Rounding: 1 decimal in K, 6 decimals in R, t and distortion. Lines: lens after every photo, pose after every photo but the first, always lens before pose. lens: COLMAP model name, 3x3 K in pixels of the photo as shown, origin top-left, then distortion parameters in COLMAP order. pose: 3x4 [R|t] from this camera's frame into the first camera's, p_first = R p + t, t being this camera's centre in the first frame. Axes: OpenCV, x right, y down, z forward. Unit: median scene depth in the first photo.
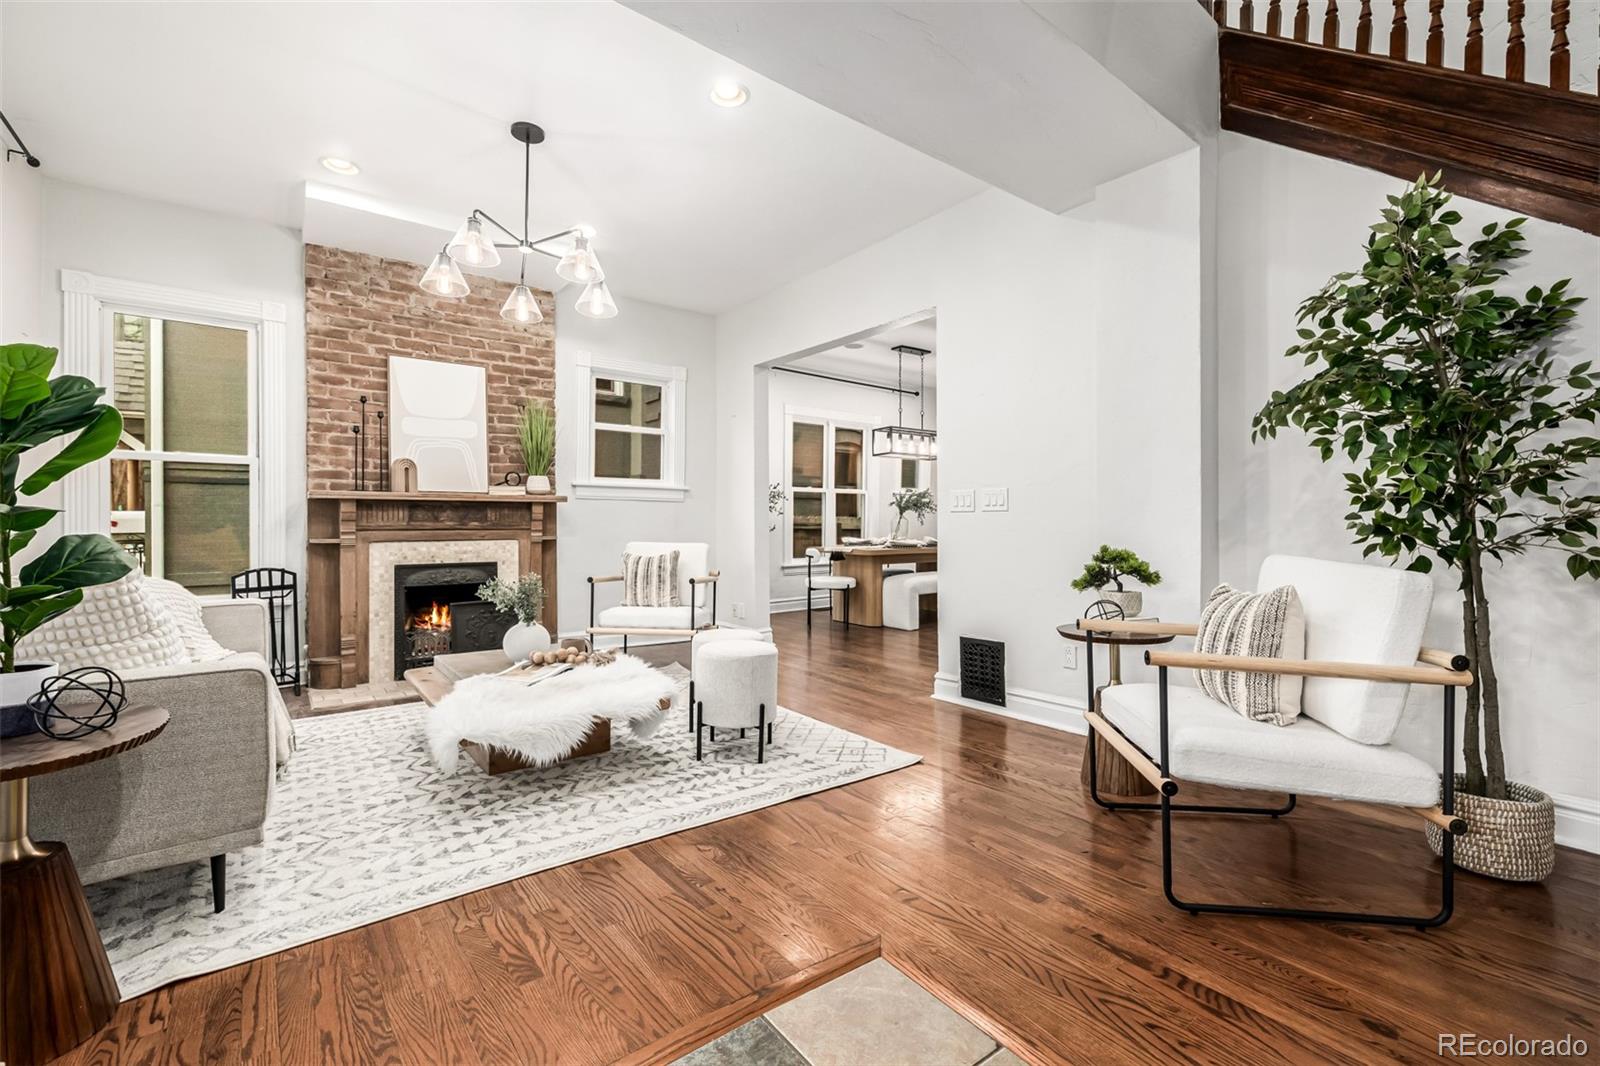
lens RADIAL K [[683.3, 0, 796.5], [0, 683.3, 523.7], [0, 0, 1]] dist [0.003230, -0.001390]
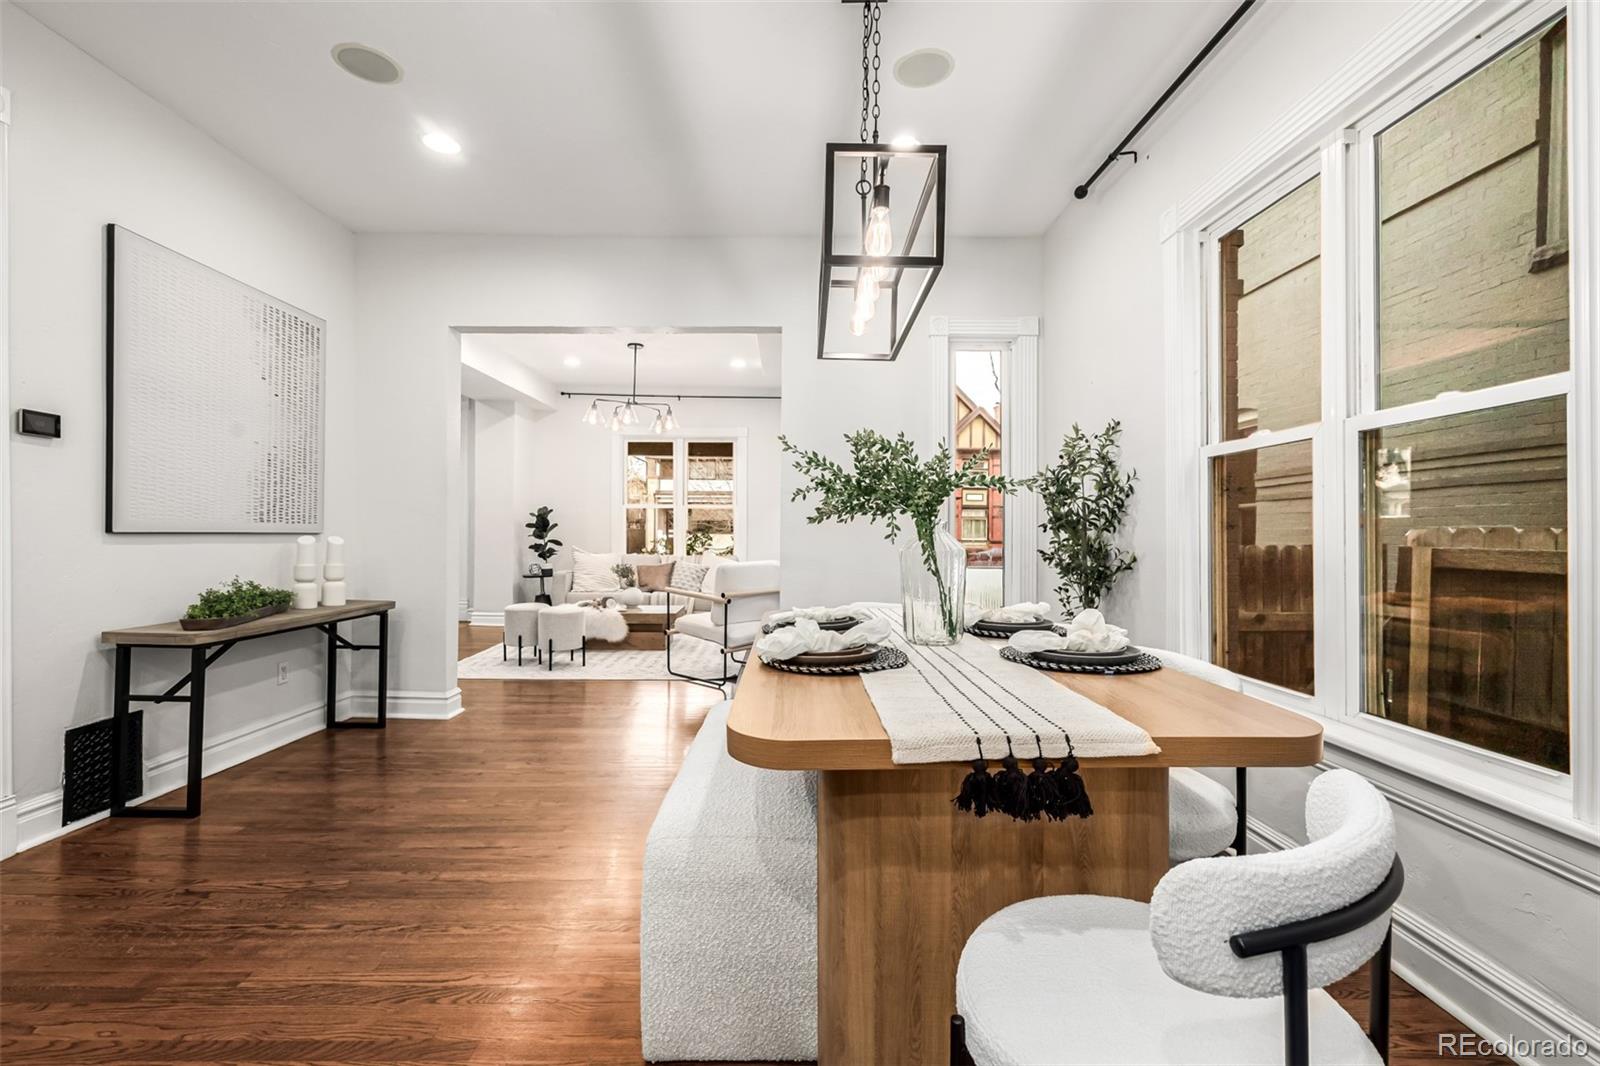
lens RADIAL K [[683.3, 0, 789.7], [0, 683.3, 531.9], [0, 0, 1]] dist [0.003230, -0.001390]
pose [[-0.607484, -0.003761, -0.794323, 0.668441], [-0.004834, 0.999988, -0.001037, -0.018610], [0.794317, 0.003210, -0.607495, 1.866057]]
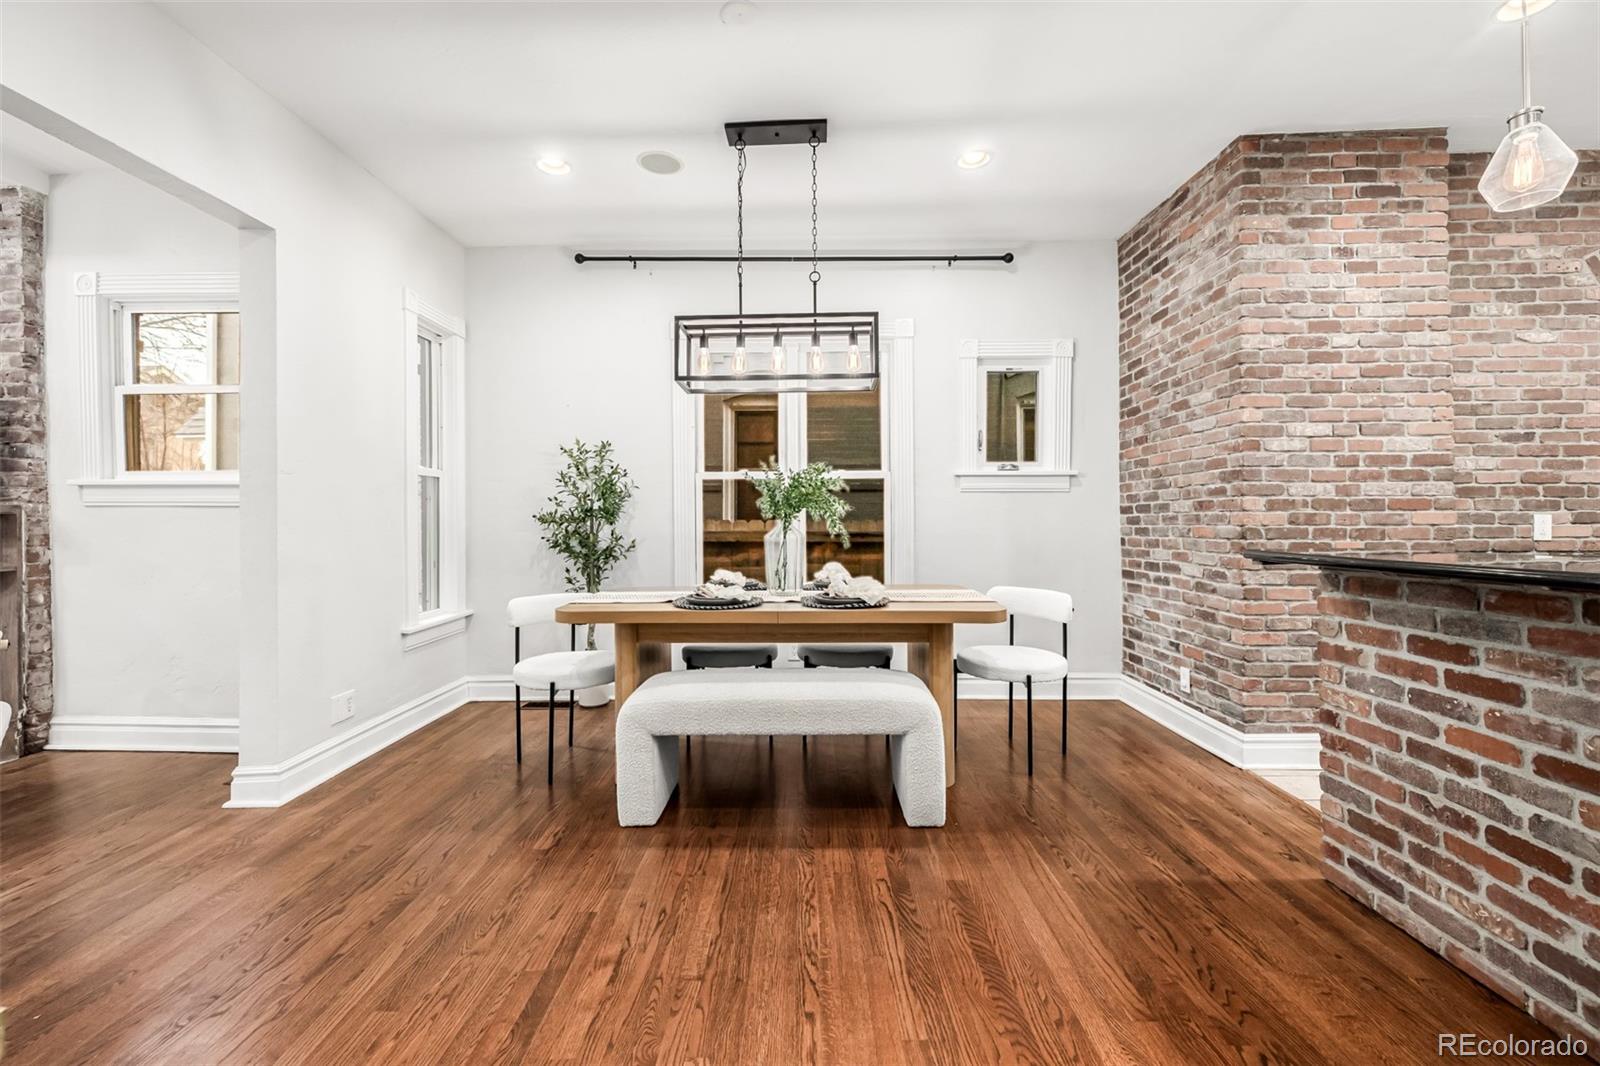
lens RADIAL K [[683.3, 0, 799.8], [0, 683.3, 518.6], [0, 0, 1]] dist [0.003230, -0.001390]
pose [[0.782657, -0.006801, -0.622417, 0.714718], [0.005306, 0.999977, -0.004255, -0.022959], [0.622431, 0.000028, 0.782675, 1.104828]]
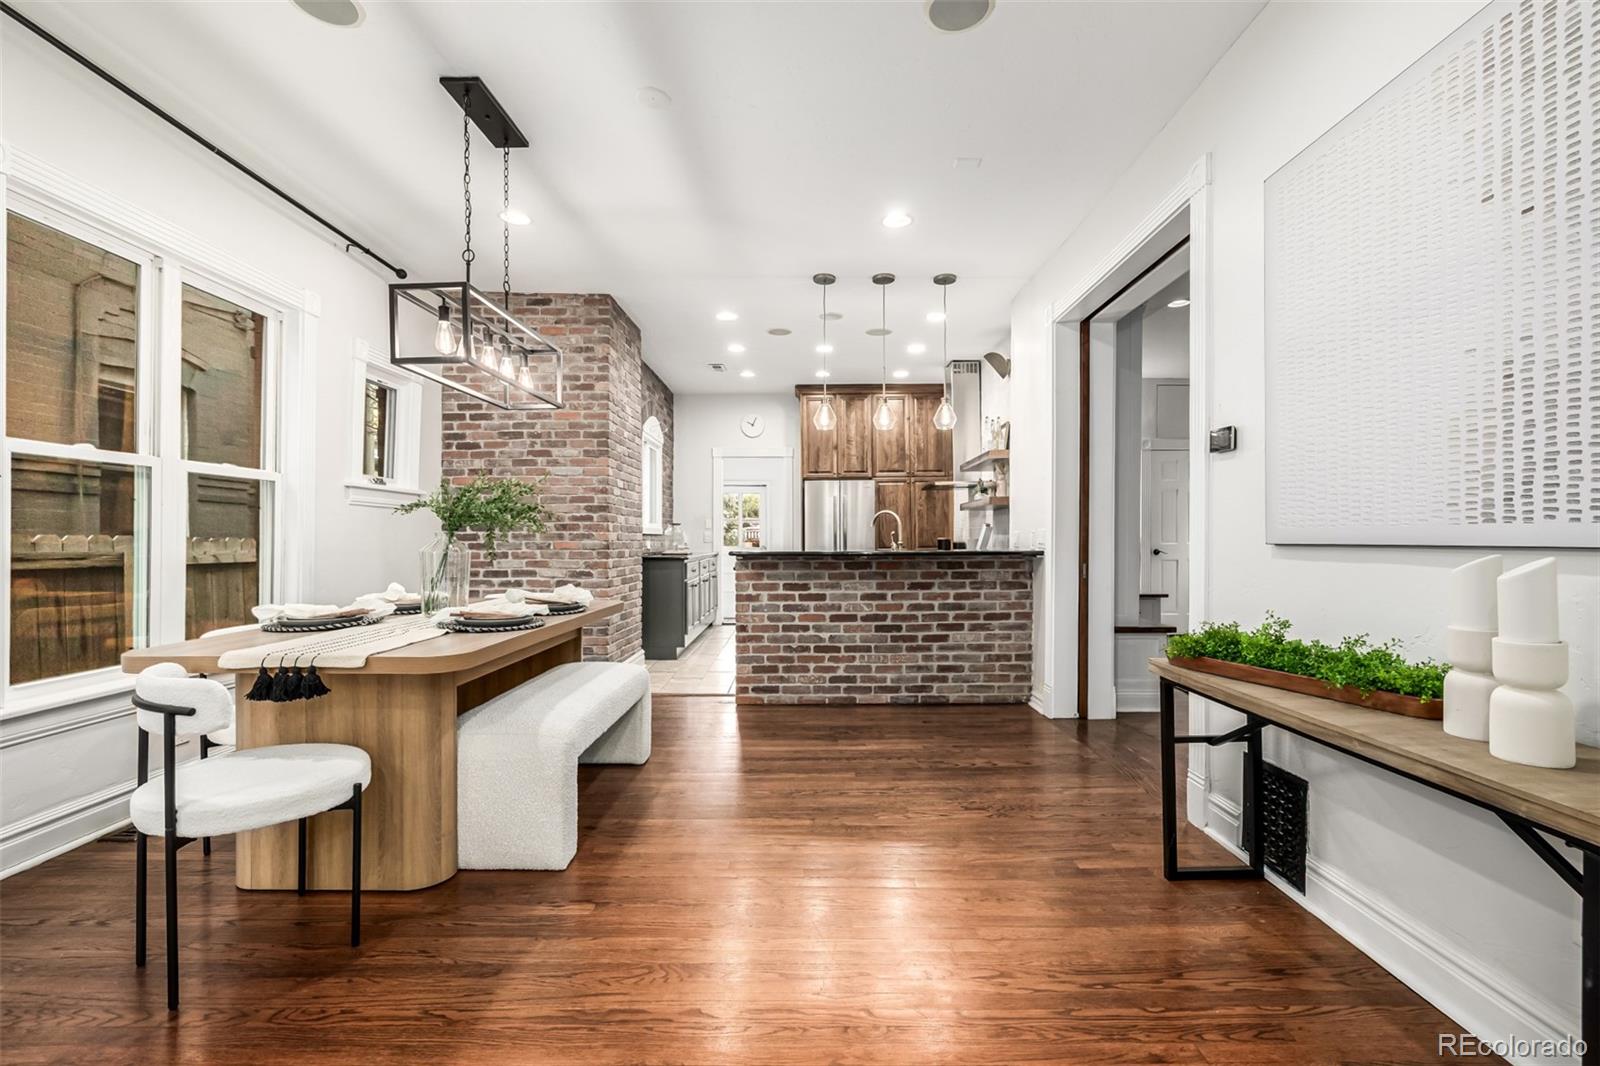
lens RADIAL K [[683.3, 0, 802.7], [0, 683.3, 546.3], [0, 0, 1]] dist [0.003230, -0.001390]
pose [[0.614256, -0.007848, 0.789068, -0.050268], [-0.000414, 0.999947, 0.010267, -0.018849], [-0.789107, -0.006633, 0.614220, 1.003113]]
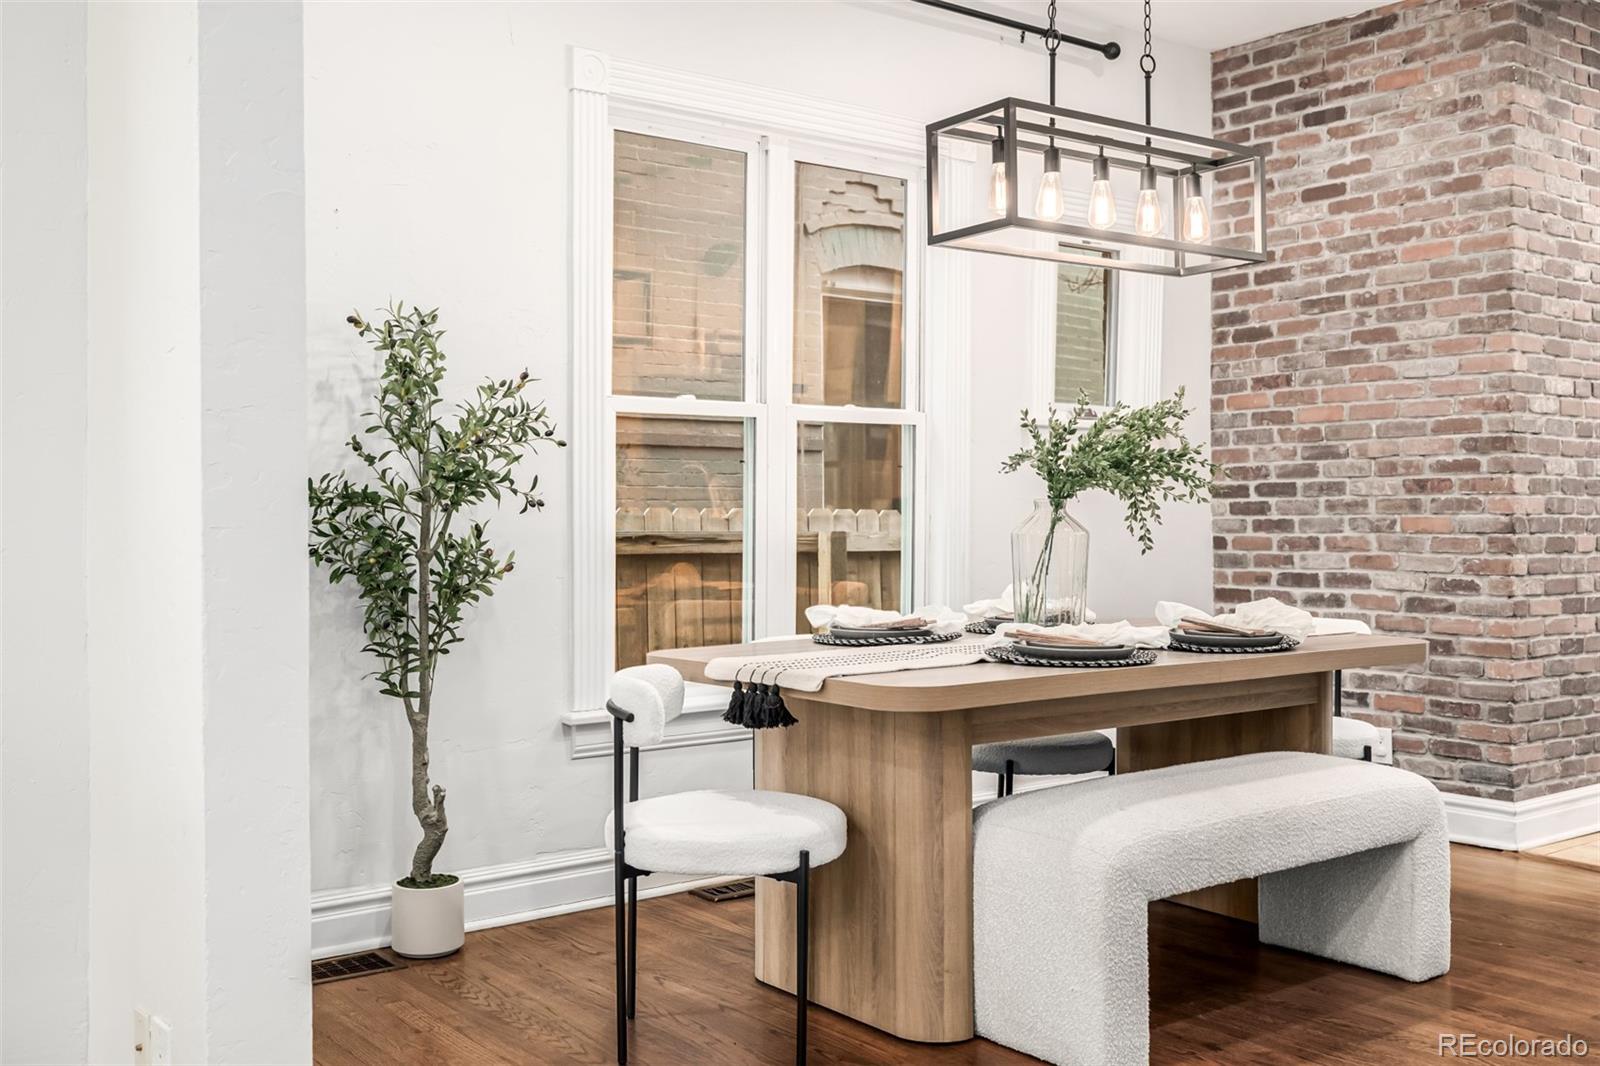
lens RADIAL K [[1568.8, 0, 804.8], [0, 1568.8, 516.6], [0, 0, 1]] dist [-0.003725, 0.000000]
pose [[0.999991, -0.003930, -0.001398, 0.113402], [0.003932, 0.999992, 0.001185, -0.018099], [0.001394, -0.001191, 0.999998, 0.779346]]
